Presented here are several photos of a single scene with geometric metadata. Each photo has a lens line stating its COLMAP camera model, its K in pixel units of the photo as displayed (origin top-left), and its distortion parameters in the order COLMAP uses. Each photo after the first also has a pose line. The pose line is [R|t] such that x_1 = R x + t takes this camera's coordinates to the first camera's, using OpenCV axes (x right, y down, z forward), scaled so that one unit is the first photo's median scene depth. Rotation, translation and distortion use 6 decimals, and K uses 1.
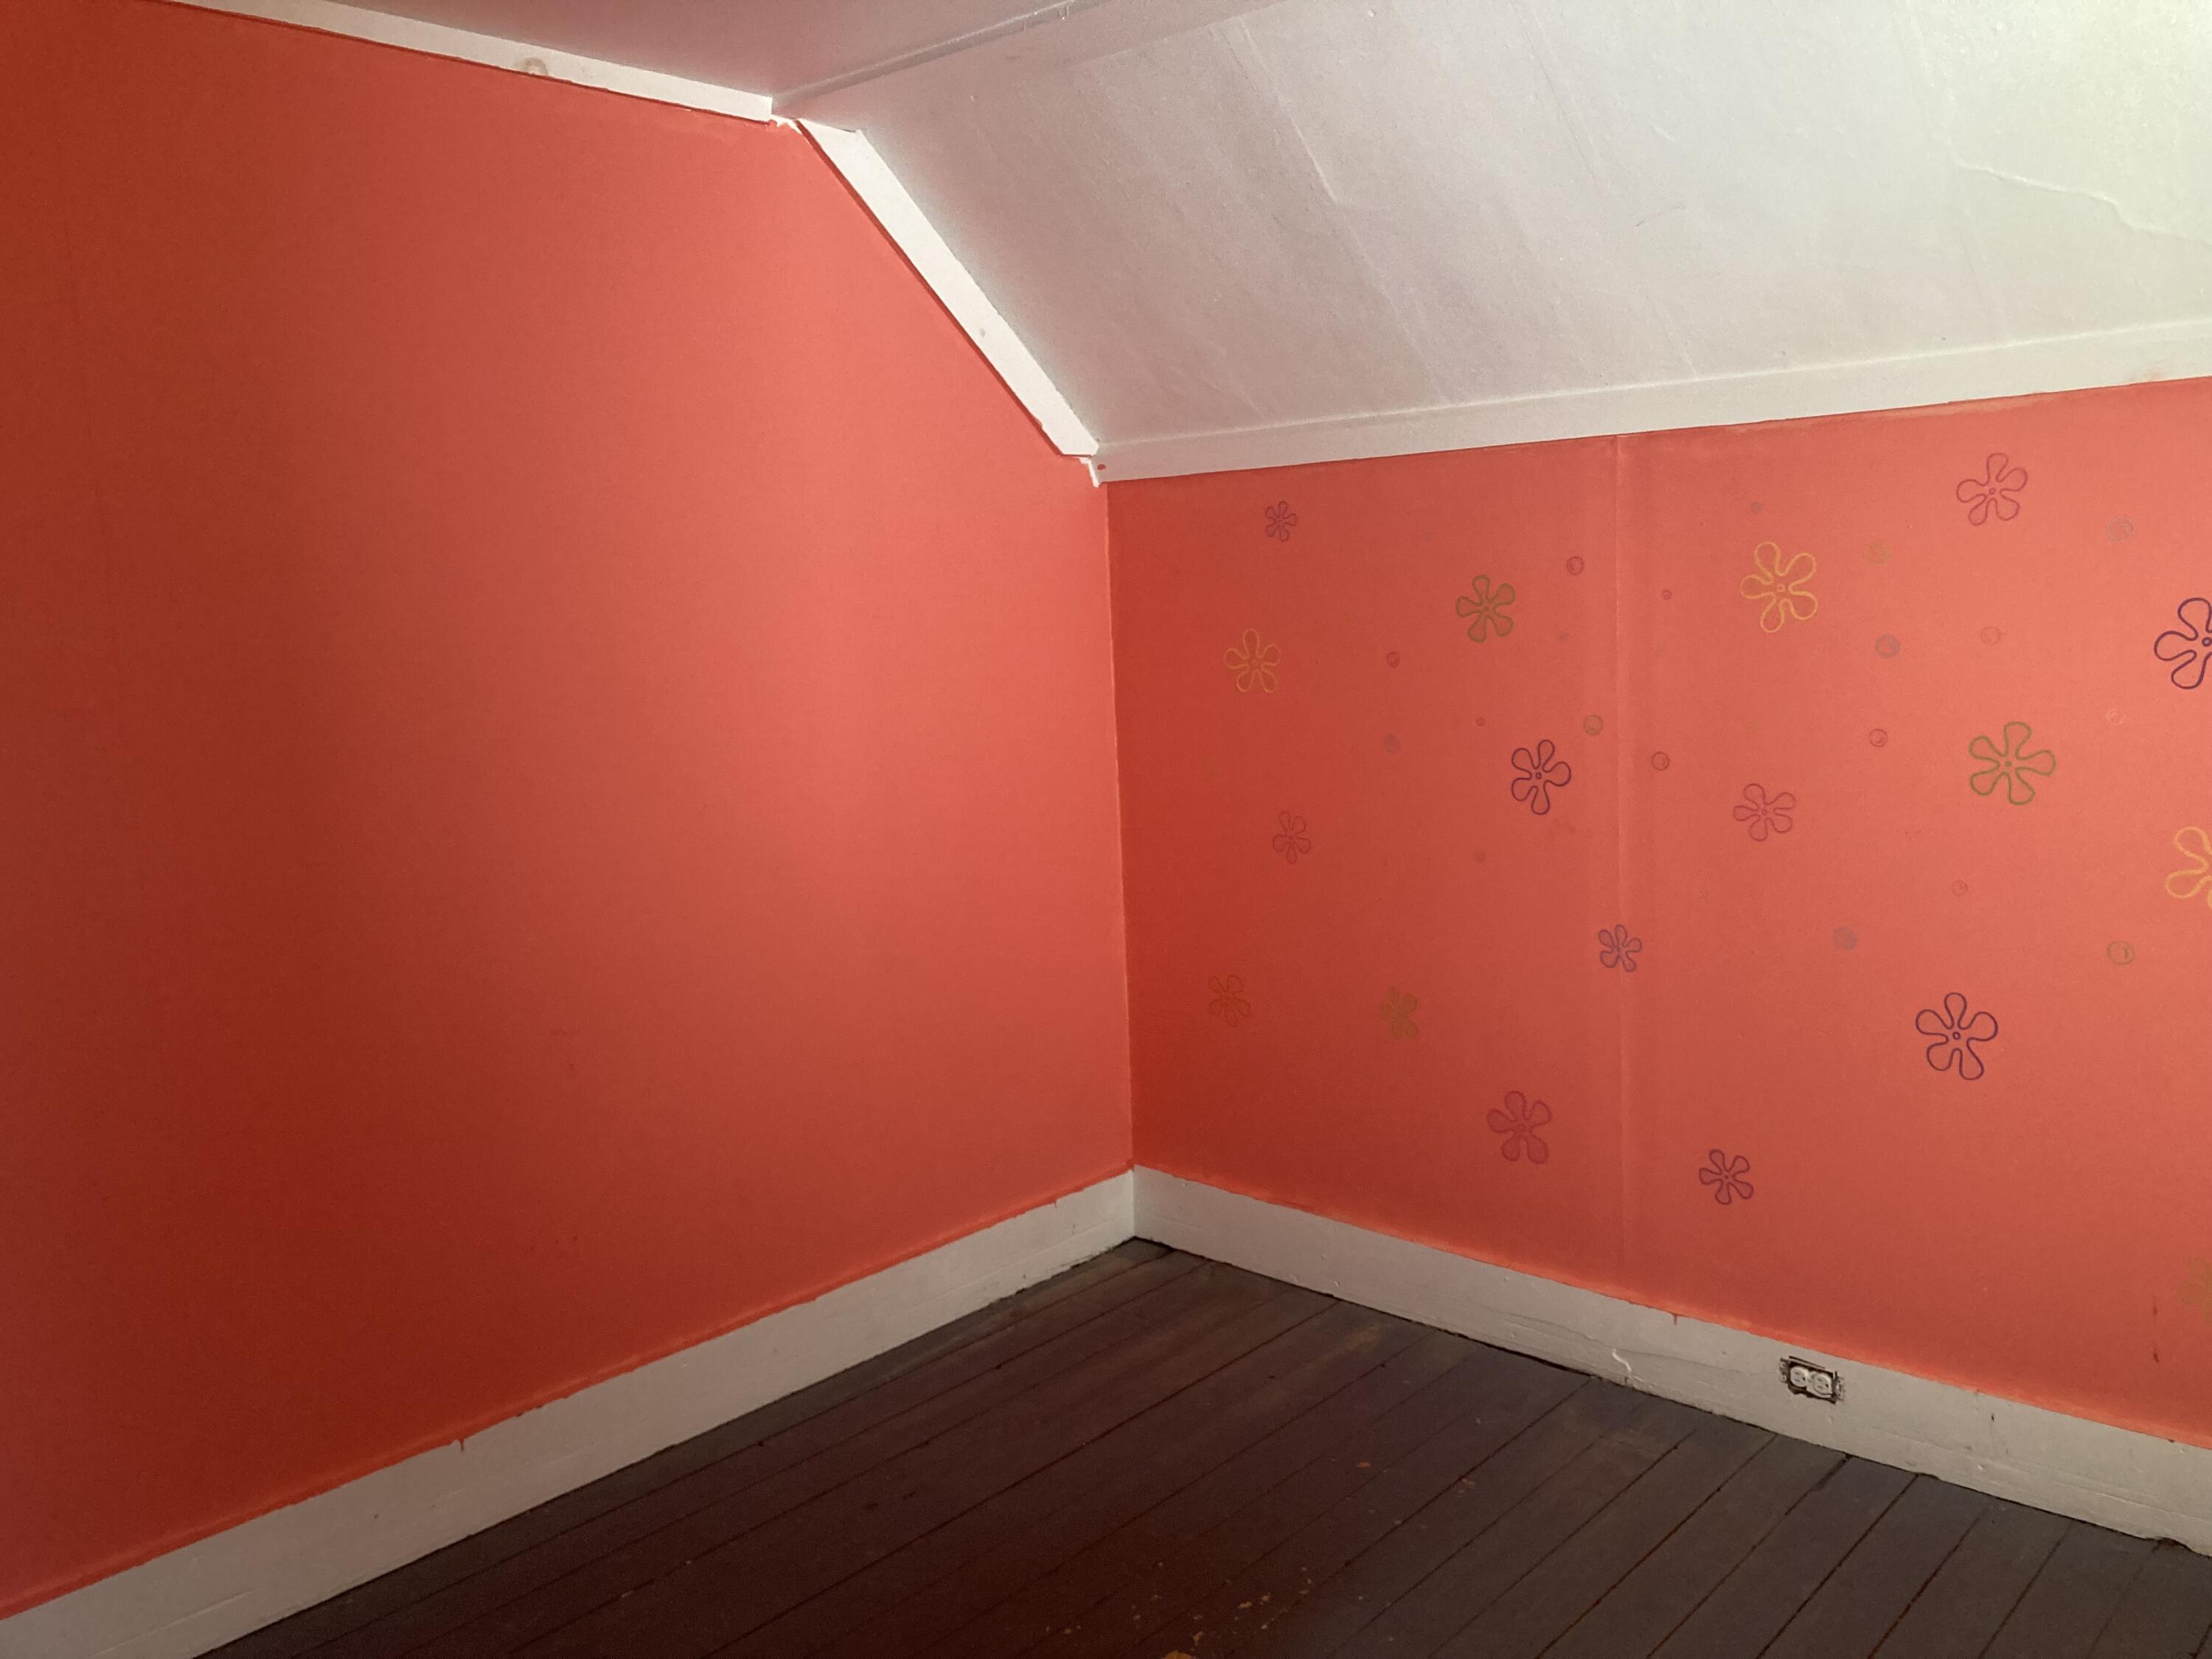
lens RADIAL K [[1831.4, 0, 1097.9], [0, 1831.4, 828.4], [0, 0, 1]] dist [0.034060, -0.004109]
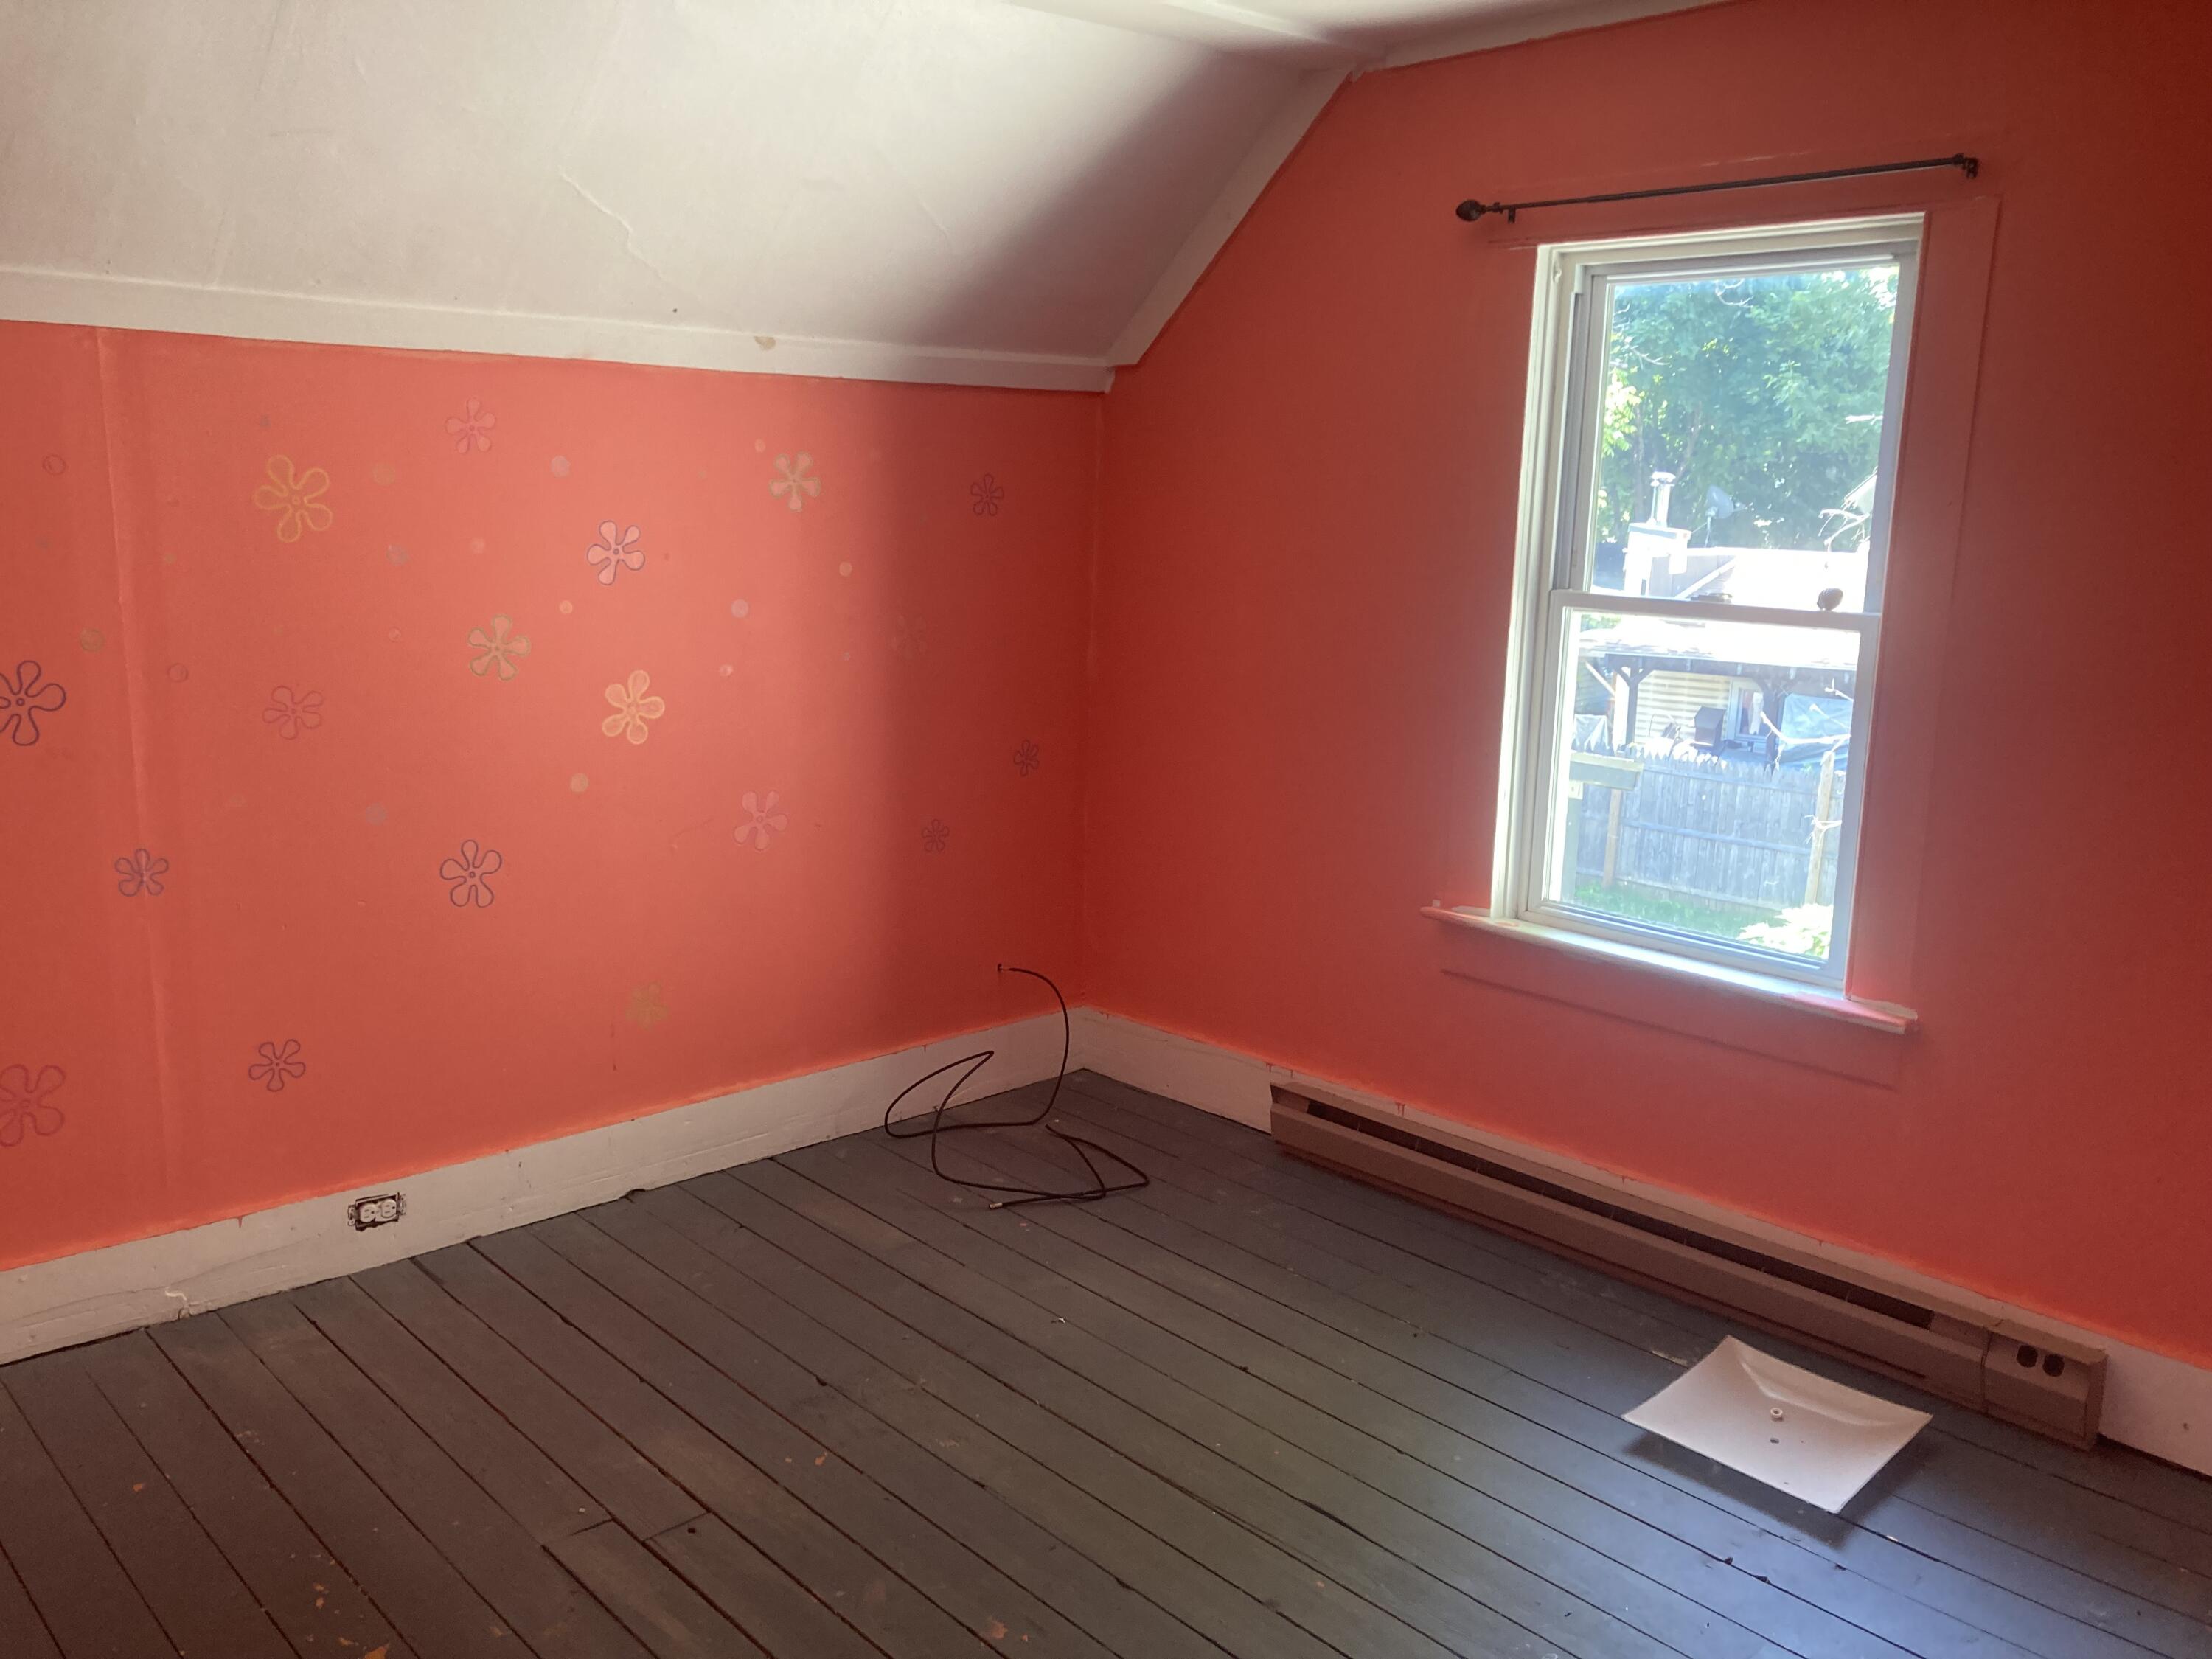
lens RADIAL K [[1831.4, 0, 1099.1], [0, 1831.4, 829.6], [0, 0, 1]] dist [0.034060, -0.004109]
pose [[0.084976, -0.149128, 0.985160, -0.662846], [0.105711, 0.984505, 0.139910, -0.041719], [-0.990759, 0.092253, 0.099424, 0.439217]]
